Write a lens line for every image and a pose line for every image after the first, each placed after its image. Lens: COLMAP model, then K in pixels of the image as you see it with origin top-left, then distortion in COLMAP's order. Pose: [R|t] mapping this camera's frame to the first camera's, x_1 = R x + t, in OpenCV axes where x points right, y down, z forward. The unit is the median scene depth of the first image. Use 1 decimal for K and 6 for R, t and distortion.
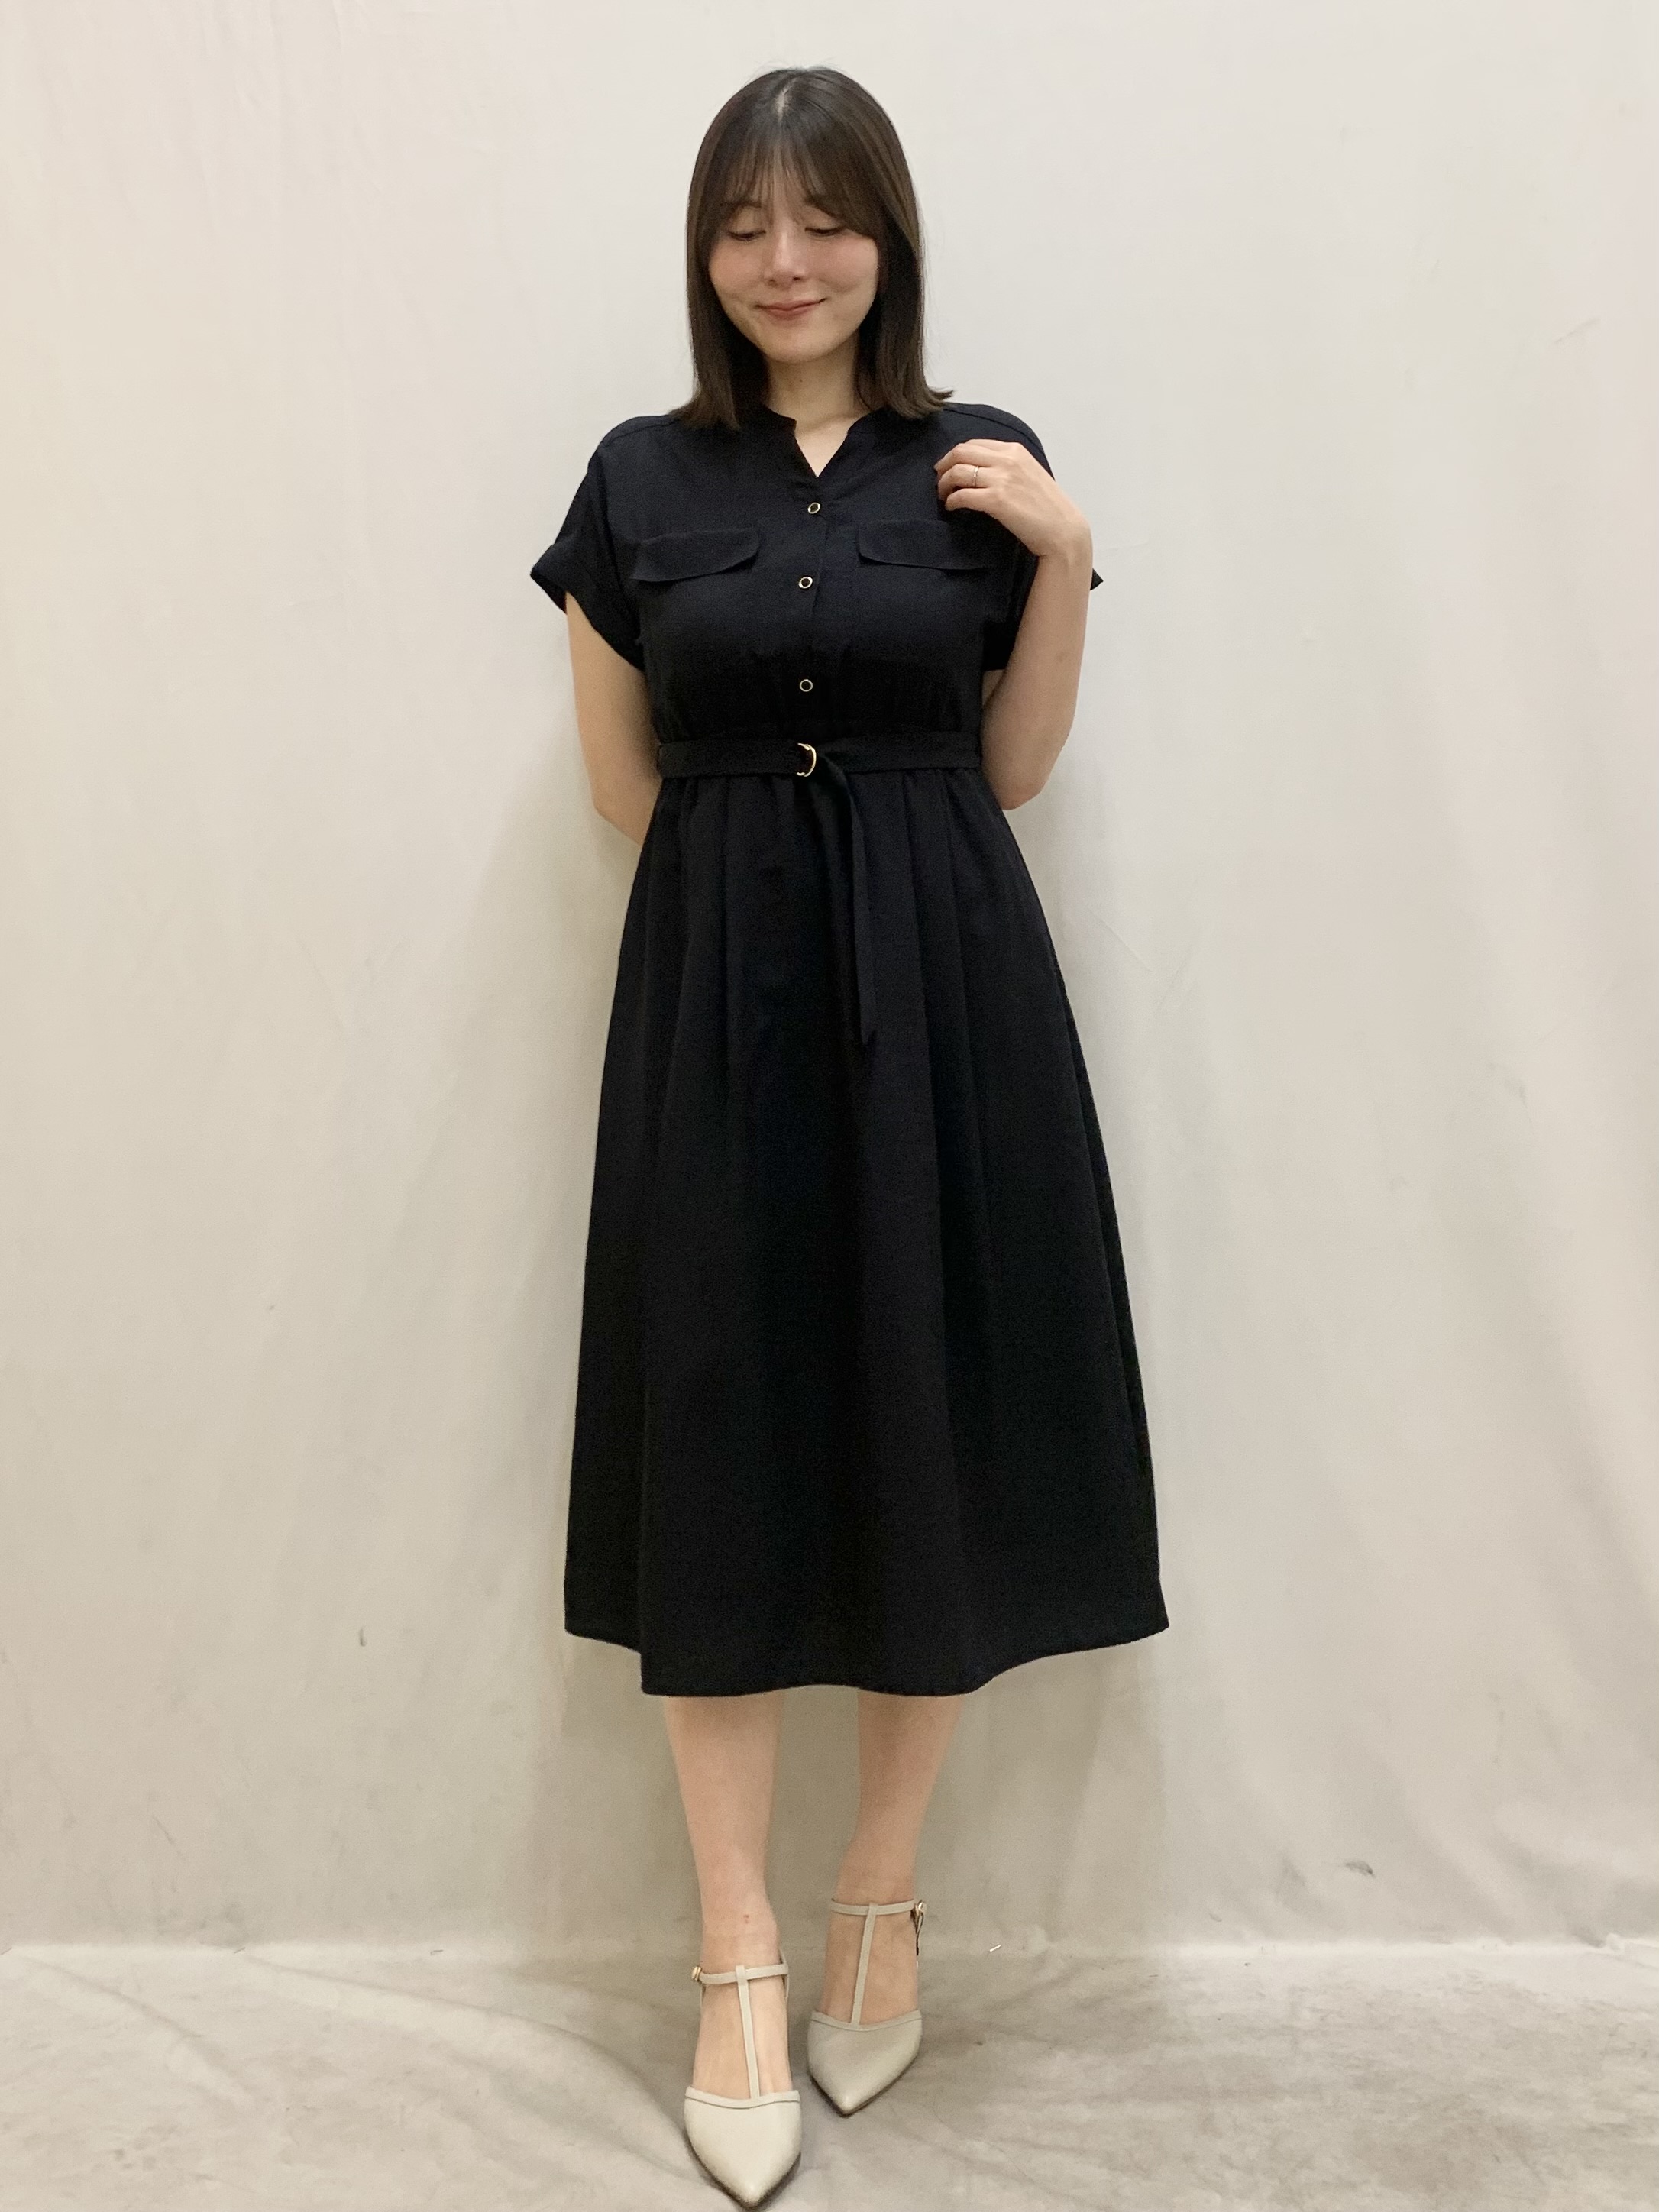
lens RADIAL K [[1658.8, 0, 829.5], [0, 1658.8, 1106.0], [0, 0, 1]] dist [0.000564, -0.001026]
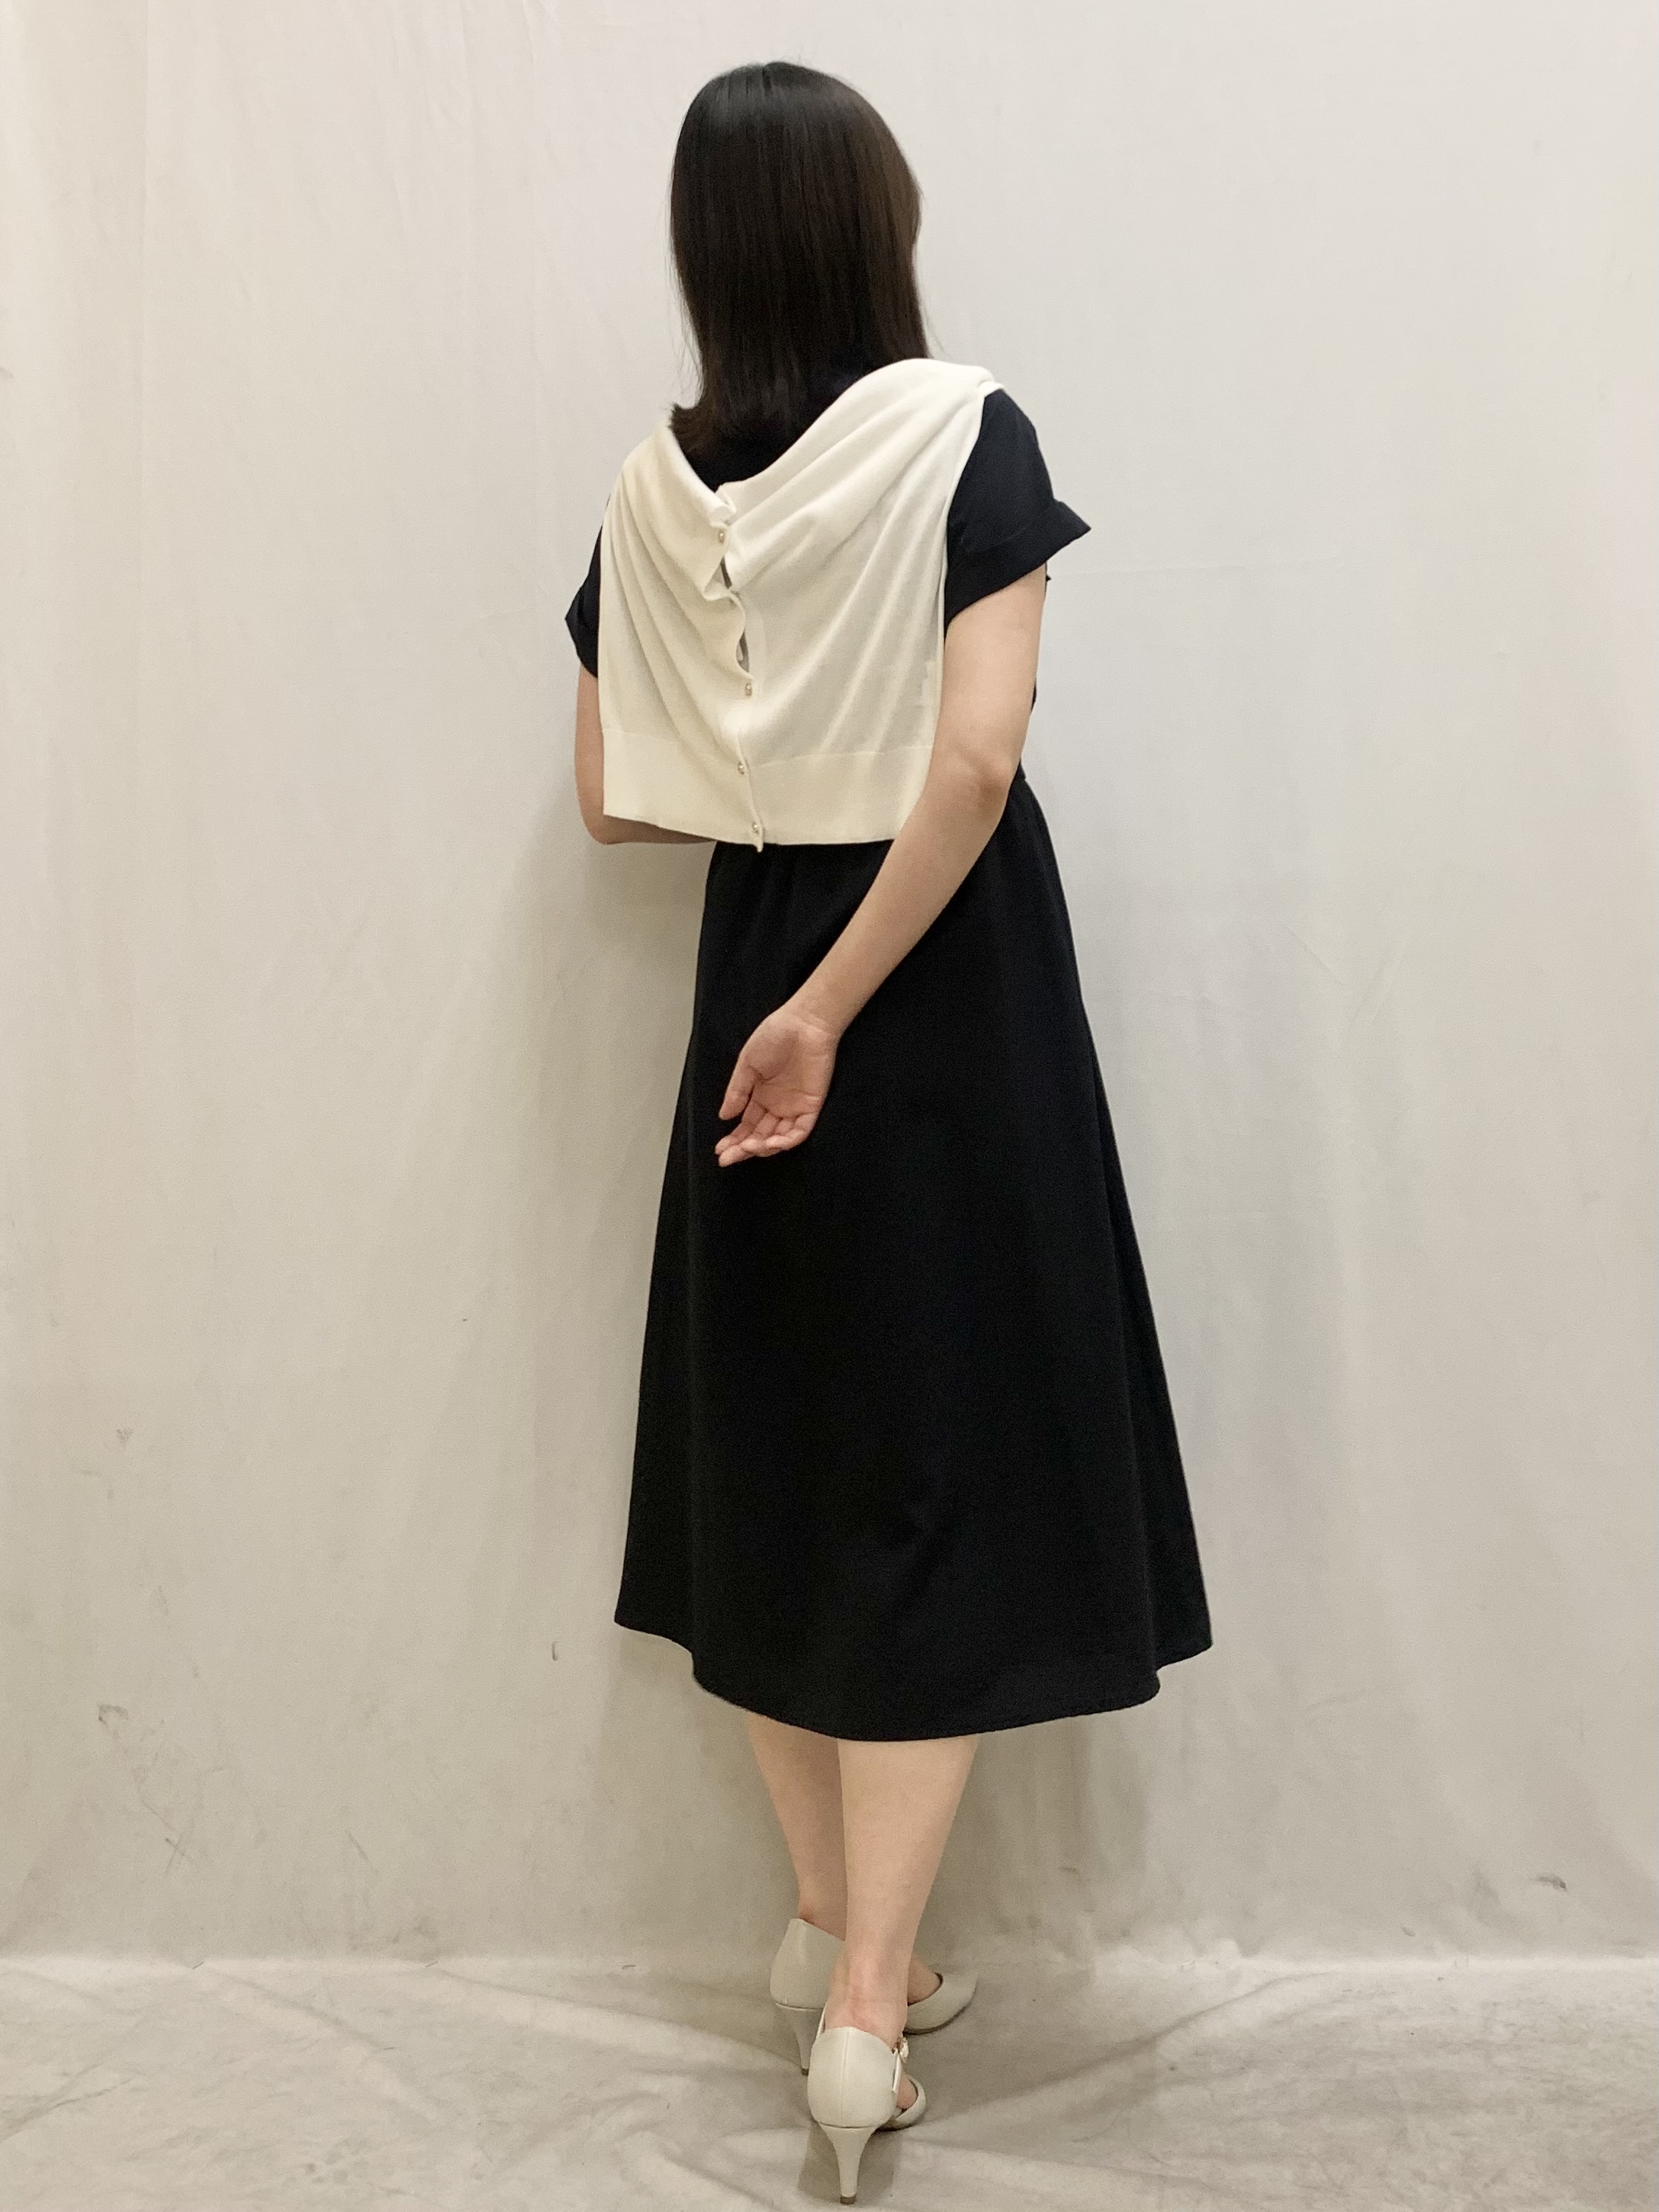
lens RADIAL K [[1658.8, 0, 829.5], [0, 1658.8, 1106.0], [0, 0, 1]] dist [0.000564, -0.001026]
pose [[1.000000, -0.000026, -0.000301, -0.115756], [0.000026, 0.999999, 0.001487, -0.009785], [0.000301, -0.001487, 0.999999, 0.001511]]
